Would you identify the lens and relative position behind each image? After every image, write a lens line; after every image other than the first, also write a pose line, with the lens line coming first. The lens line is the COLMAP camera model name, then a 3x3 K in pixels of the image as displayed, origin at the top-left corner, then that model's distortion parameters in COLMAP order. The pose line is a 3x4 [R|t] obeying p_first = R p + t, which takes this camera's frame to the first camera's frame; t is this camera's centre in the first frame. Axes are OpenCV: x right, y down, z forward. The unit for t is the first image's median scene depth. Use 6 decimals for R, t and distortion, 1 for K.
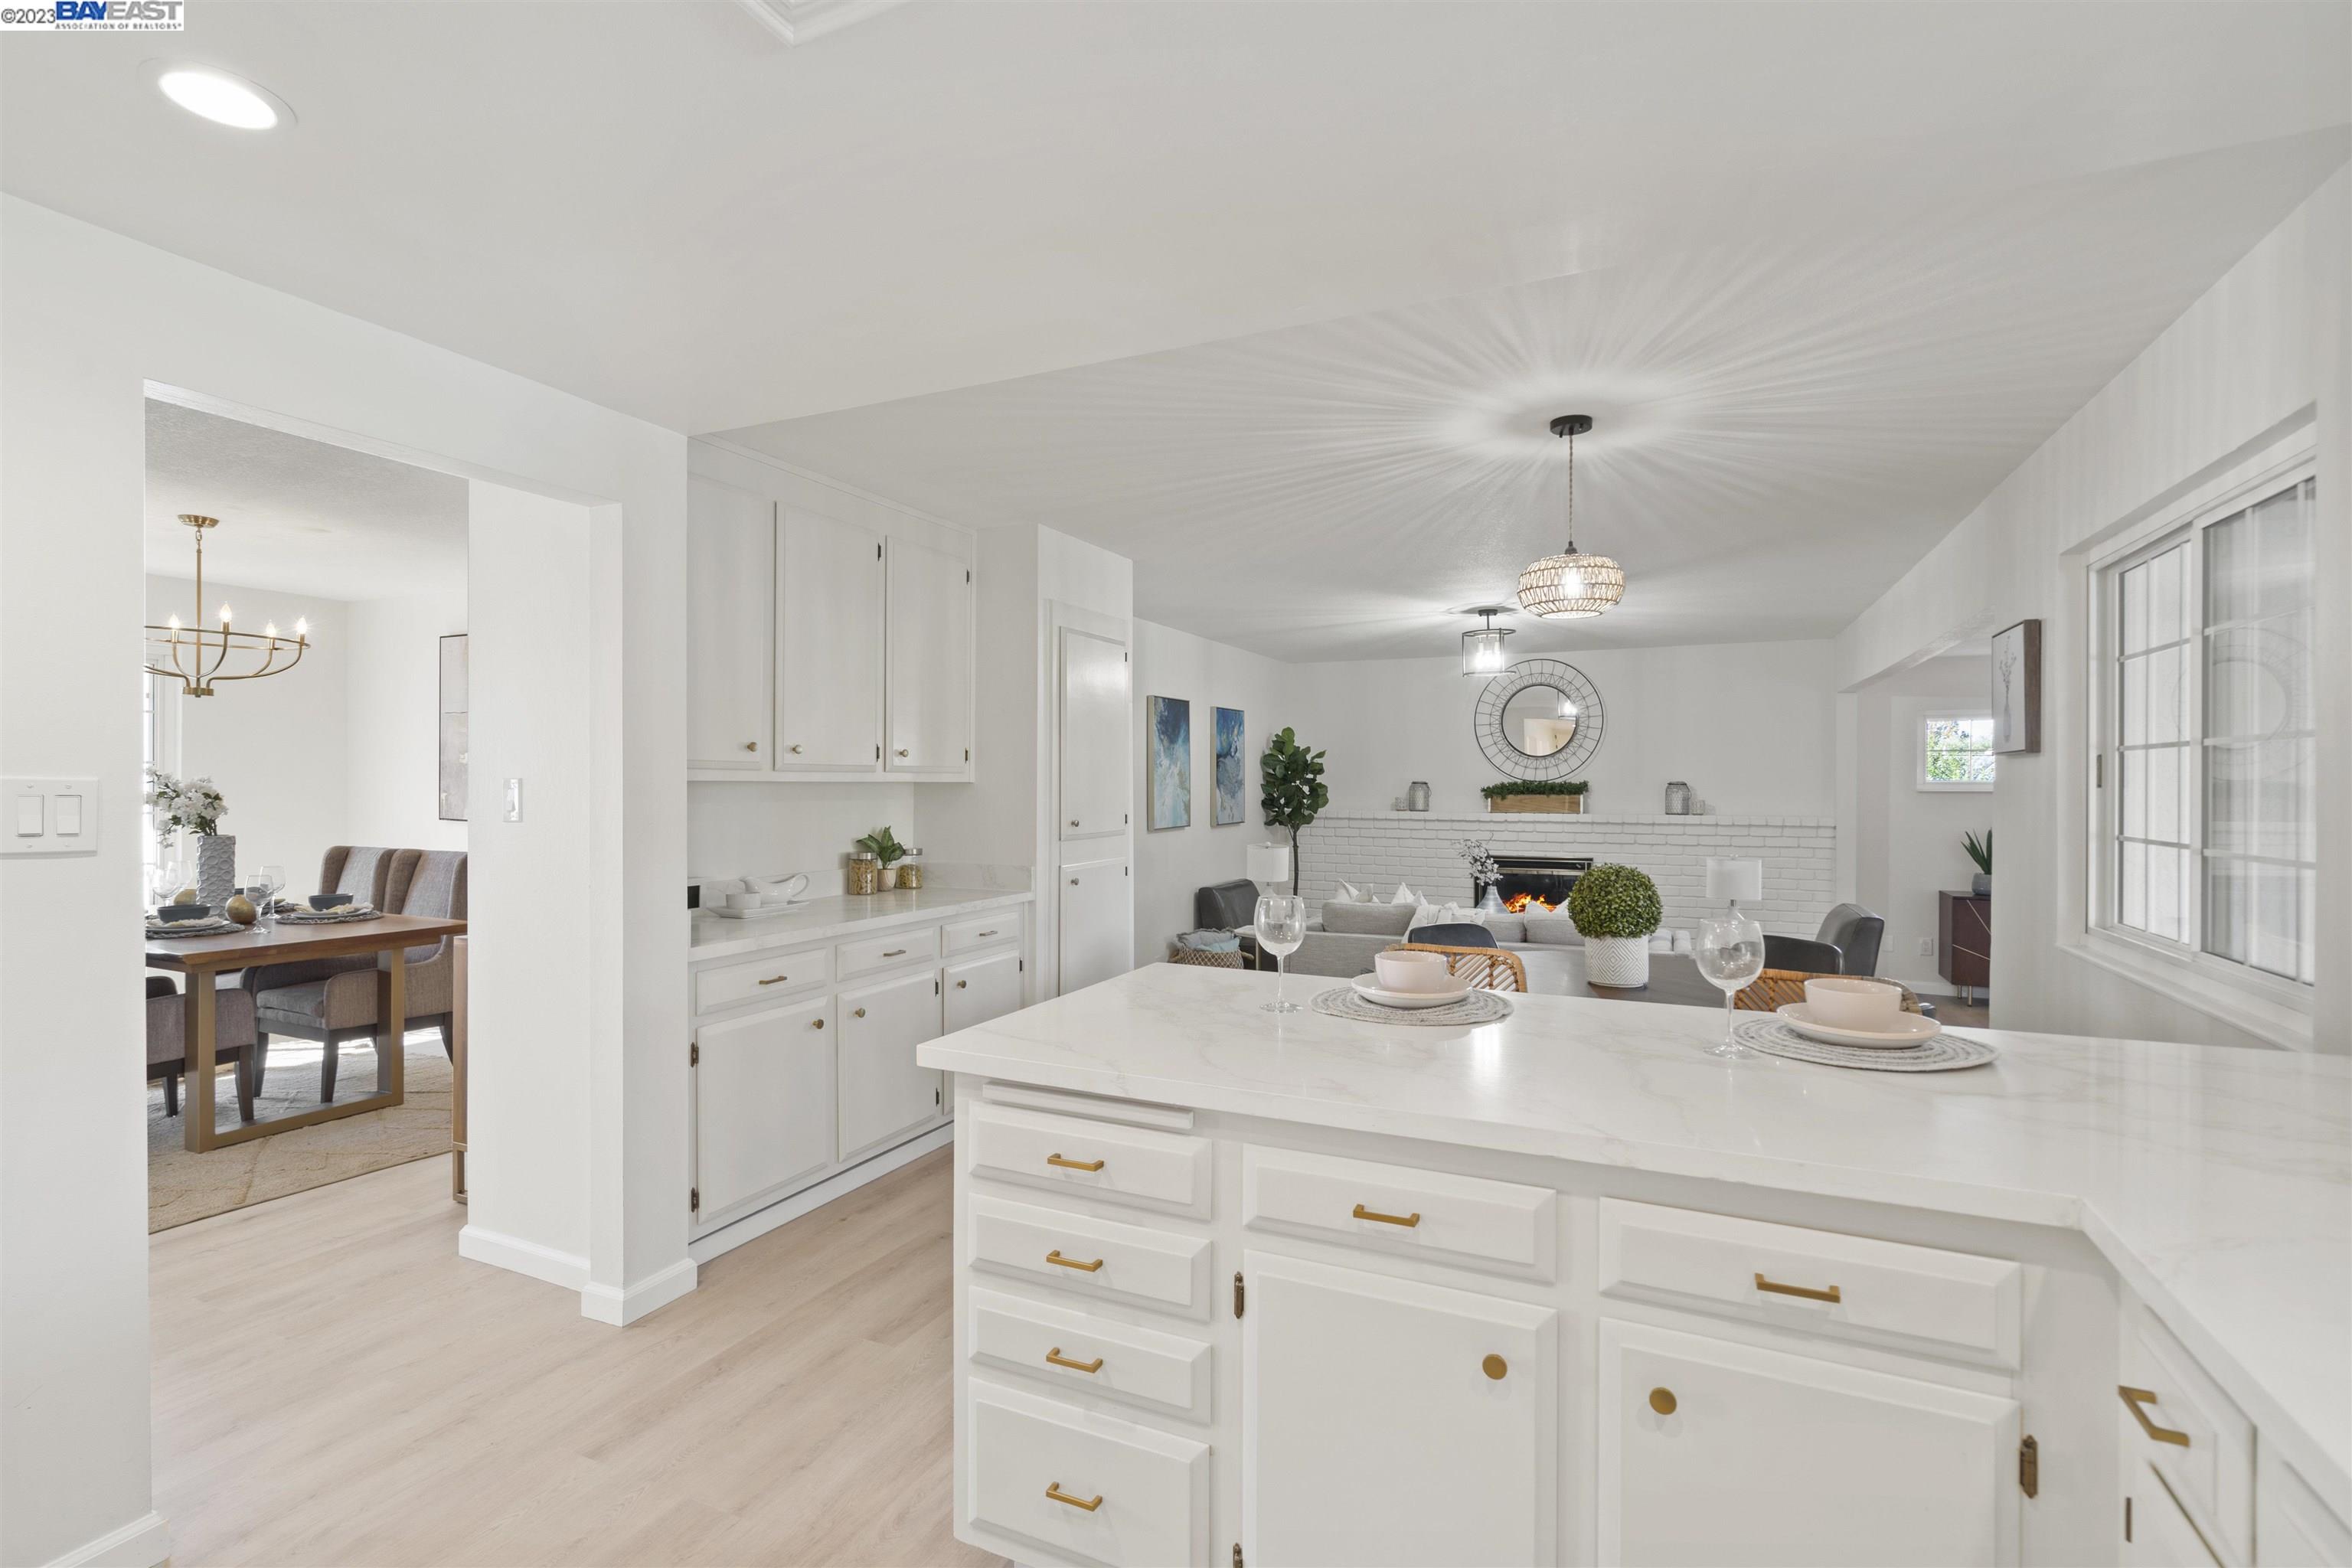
lens RADIAL K [[1100.4, 0, 1159.1], [0, 1100.4, 786.7], [0, 0, 1]] dist [0.000258, 0.000053]
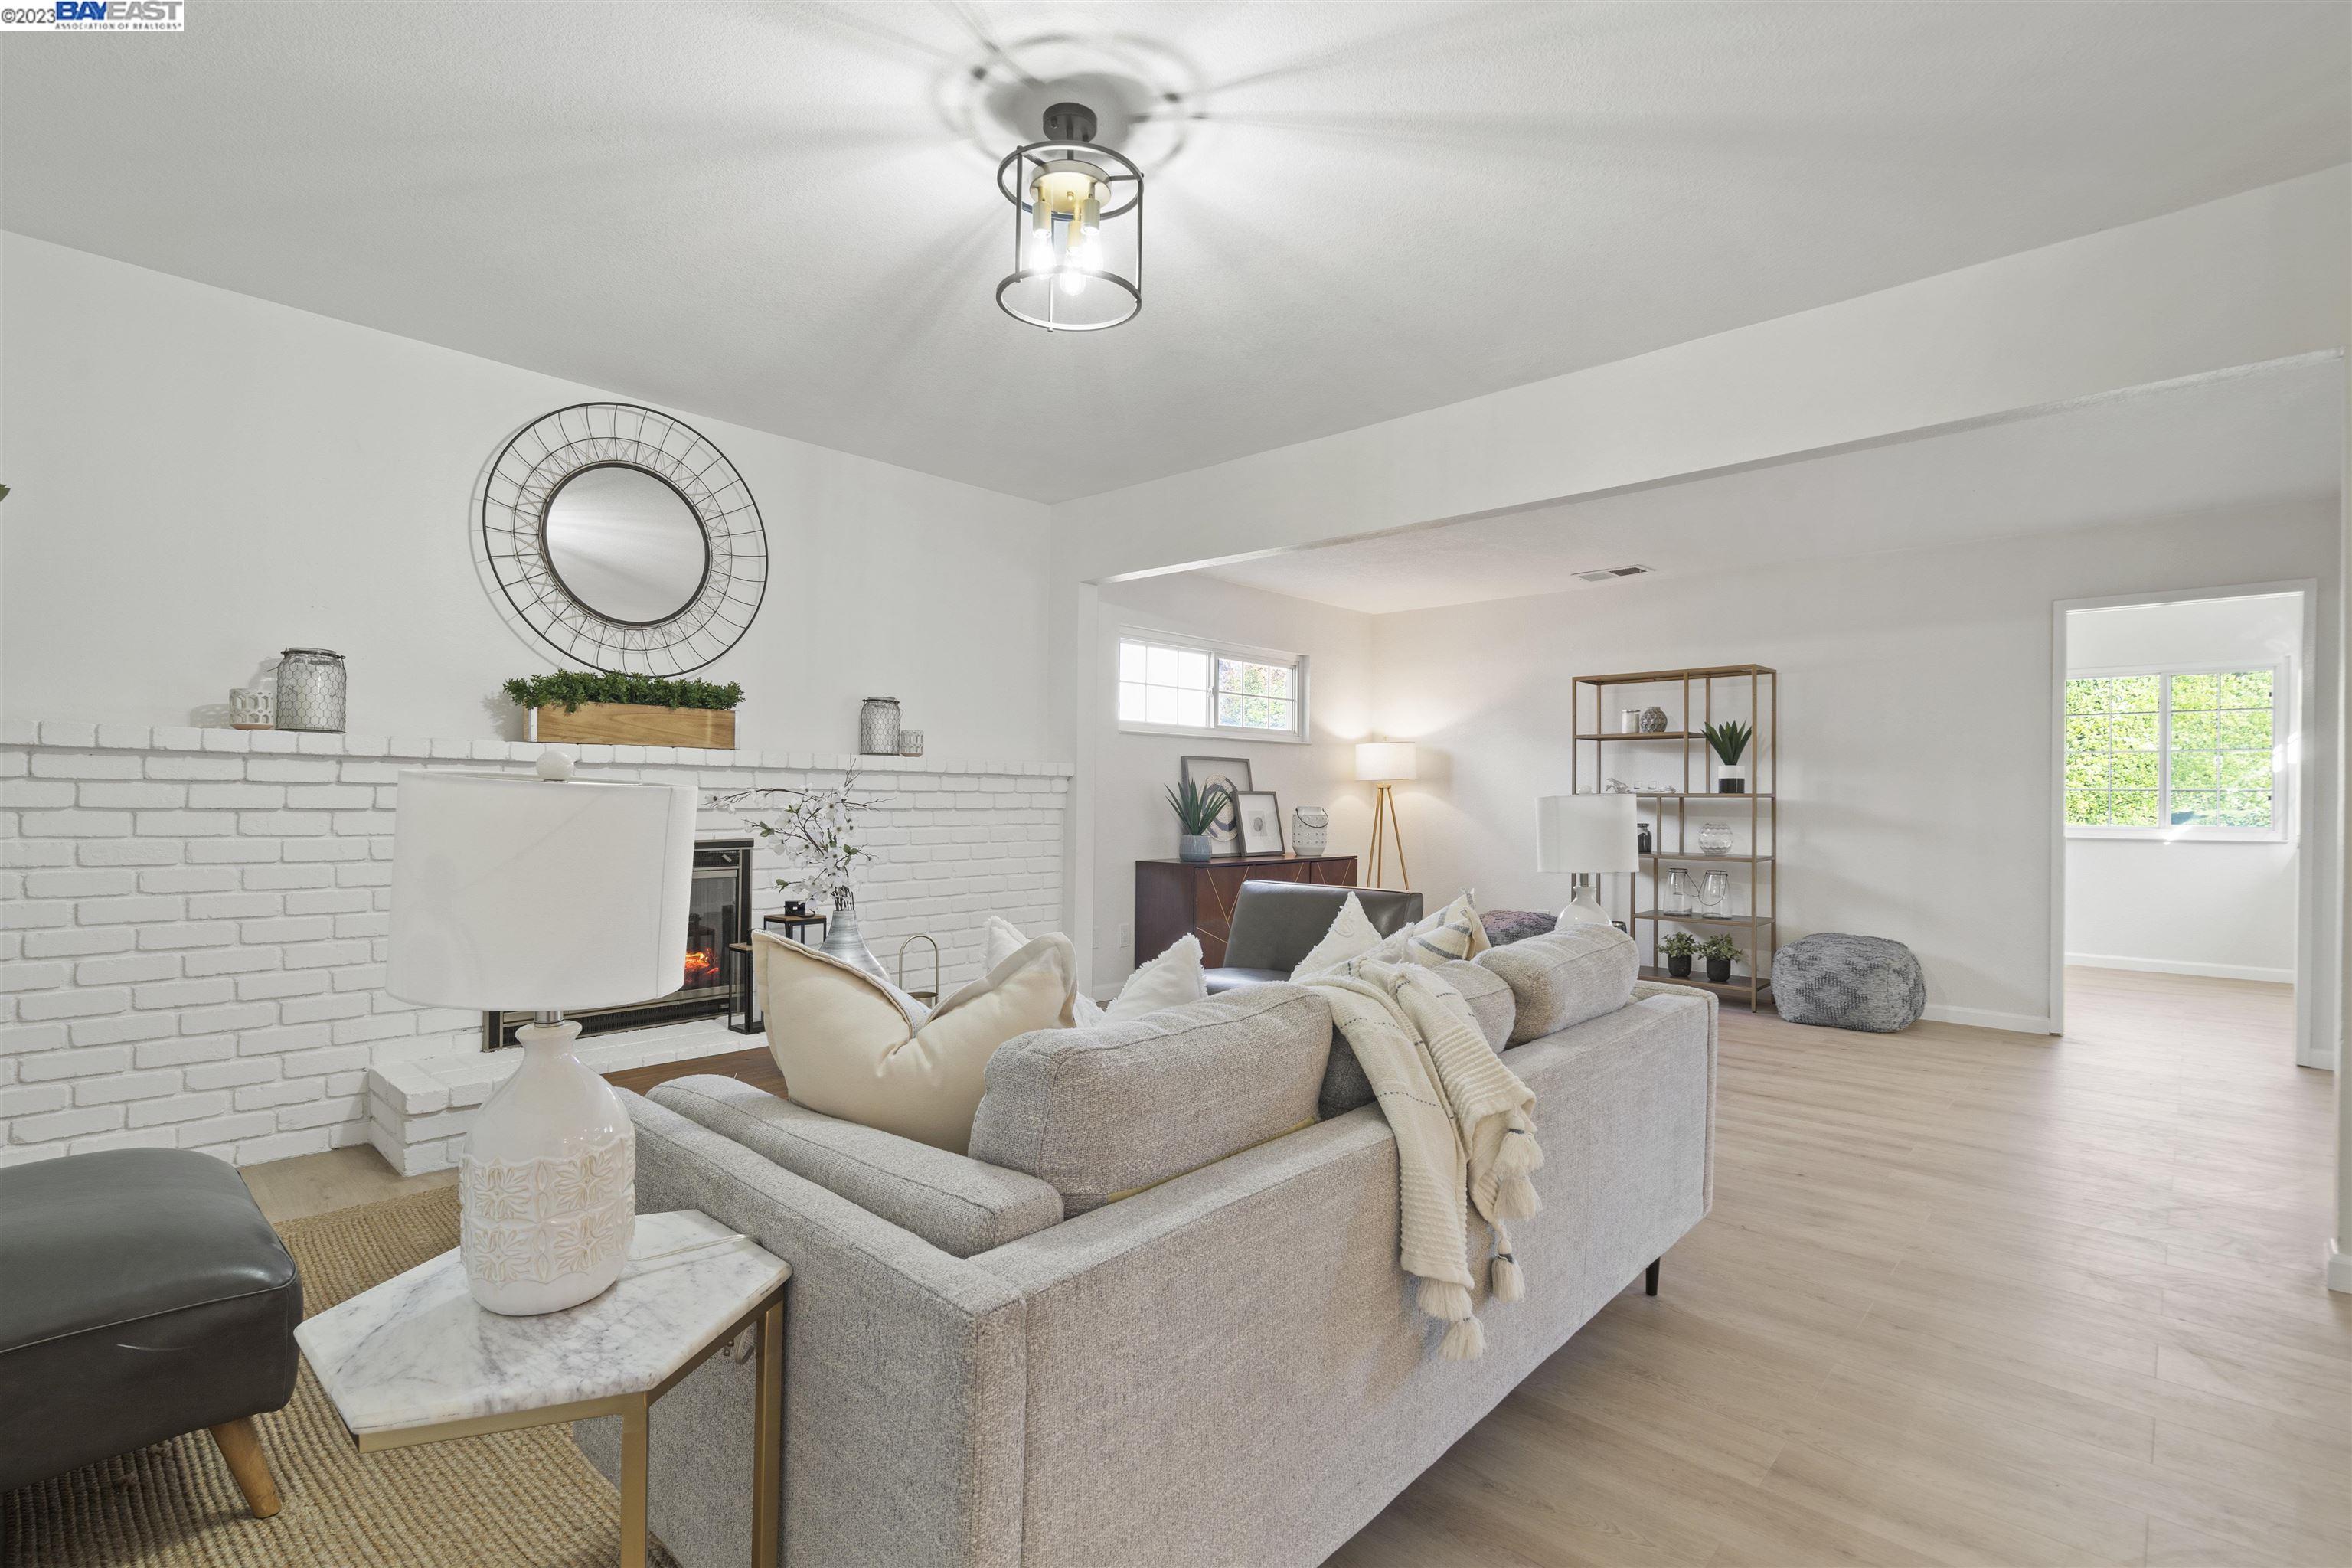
lens RADIAL K [[1100.4, 0, 1159.1], [0, 1100.4, 786.7], [0, 0, 1]] dist [0.000258, 0.000053]
pose [[0.306764, 0.010525, 0.951727, -0.026515], [-0.005410, 0.999942, -0.009314, 0.057071], [-0.951770, -0.002292, 0.306803, 0.863395]]
